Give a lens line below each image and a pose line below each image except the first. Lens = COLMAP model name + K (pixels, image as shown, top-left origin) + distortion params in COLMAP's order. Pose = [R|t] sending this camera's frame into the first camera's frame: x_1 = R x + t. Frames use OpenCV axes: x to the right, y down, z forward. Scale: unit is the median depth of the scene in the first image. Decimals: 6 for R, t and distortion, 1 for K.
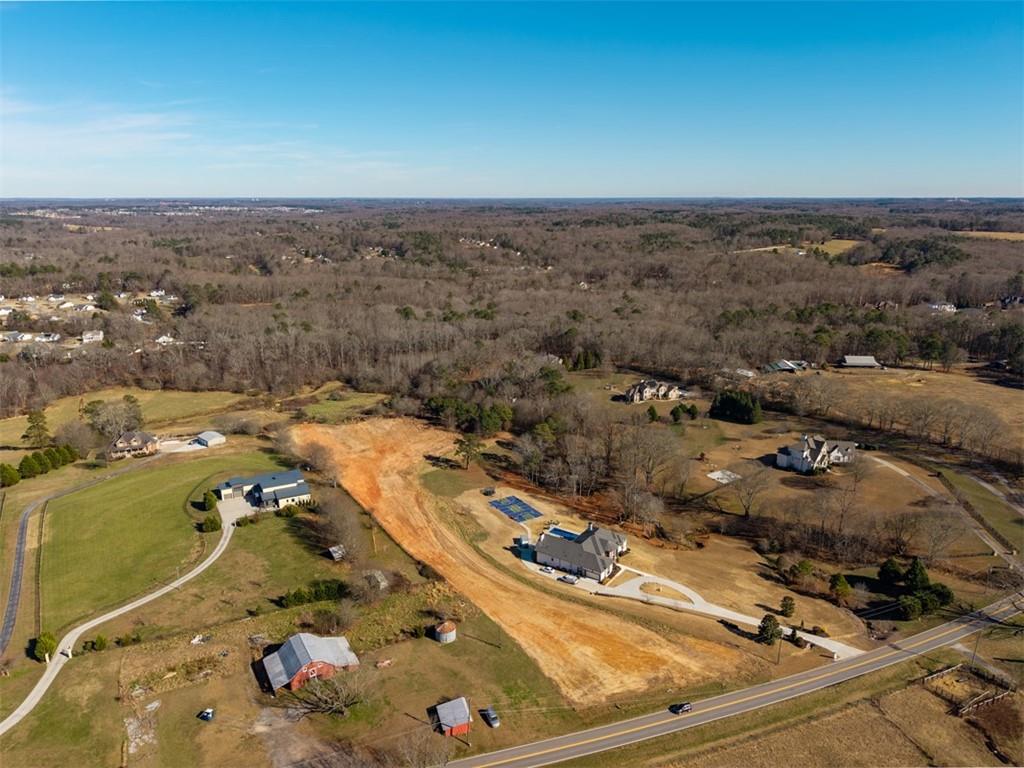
lens RADIAL K [[683.5, 0, 512.0], [0, 683.5, 384.0], [0, 0, 1]] dist [0.043937, -0.053922]
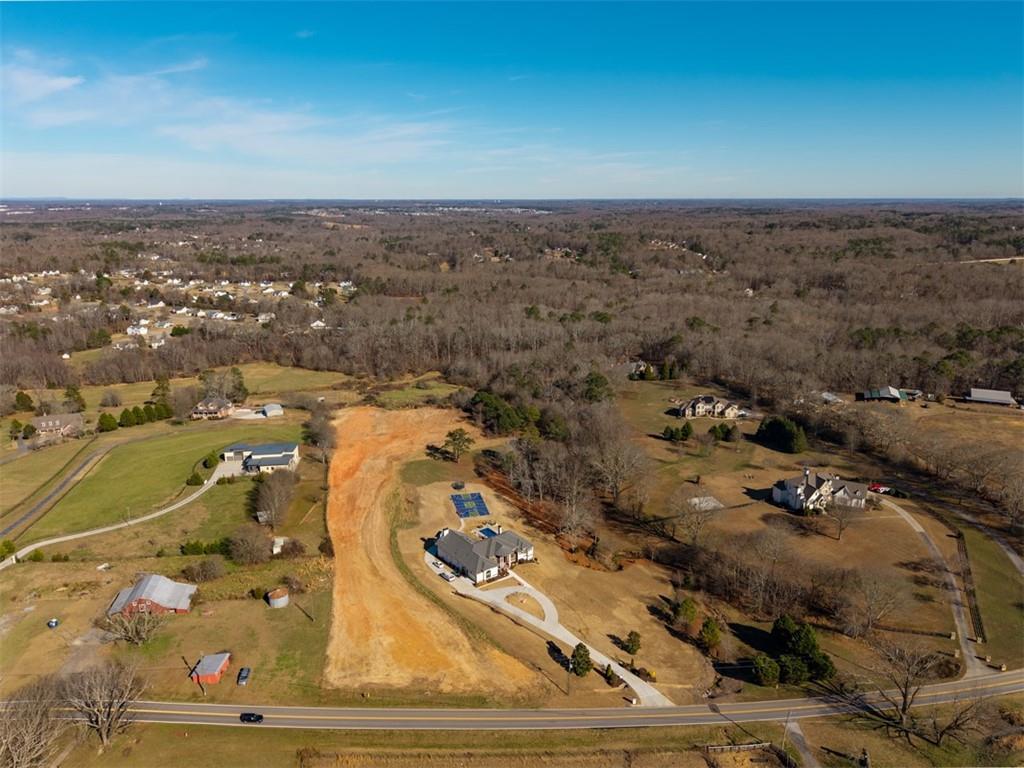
lens RADIAL K [[688.1, 0, 512.0], [0, 688.1, 384.0], [0, 0, 1]] dist [0.046992, -0.056638]
pose [[0.946220, 0.084649, -0.312252, 0.313911], [-0.085698, 0.996267, 0.010390, -0.010375], [0.311966, 0.016928, 0.949942, 0.039643]]
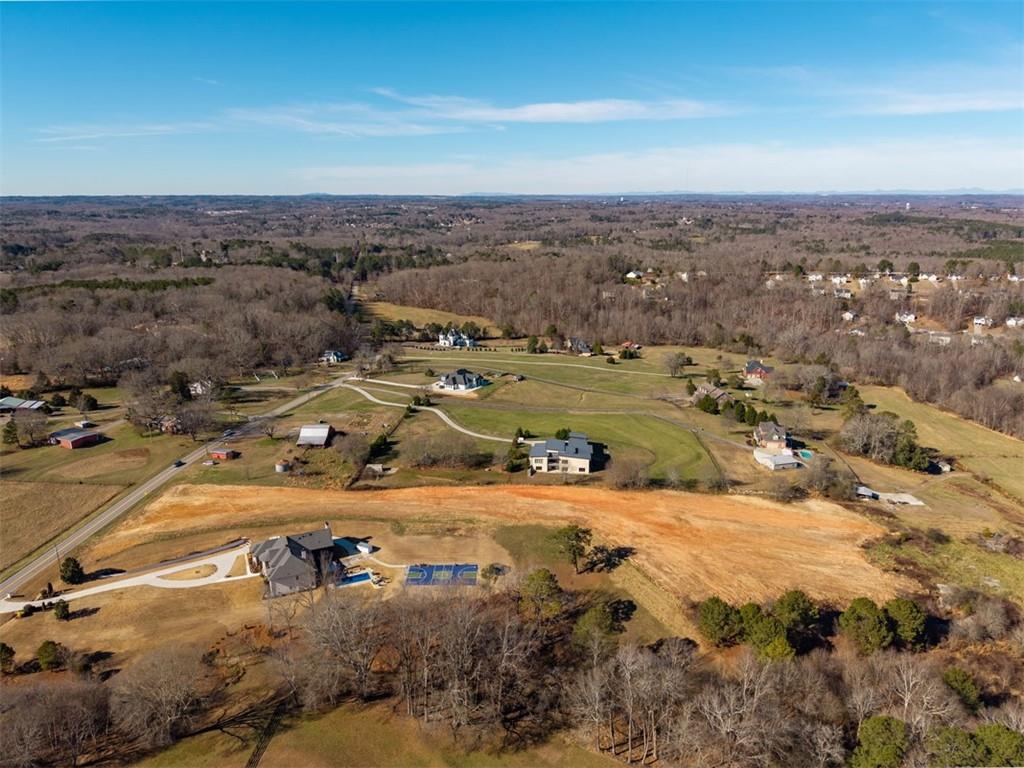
lens RADIAL K [[688.1, 0, 512.0], [0, 688.1, 384.0], [0, 0, 1]] dist [0.046992, -0.056638]
pose [[-0.519214, 0.226447, -0.824098, 0.500546], [-0.226723, 0.893215, 0.388283, -0.303861], [0.824023, 0.388444, -0.412429, 1.120638]]
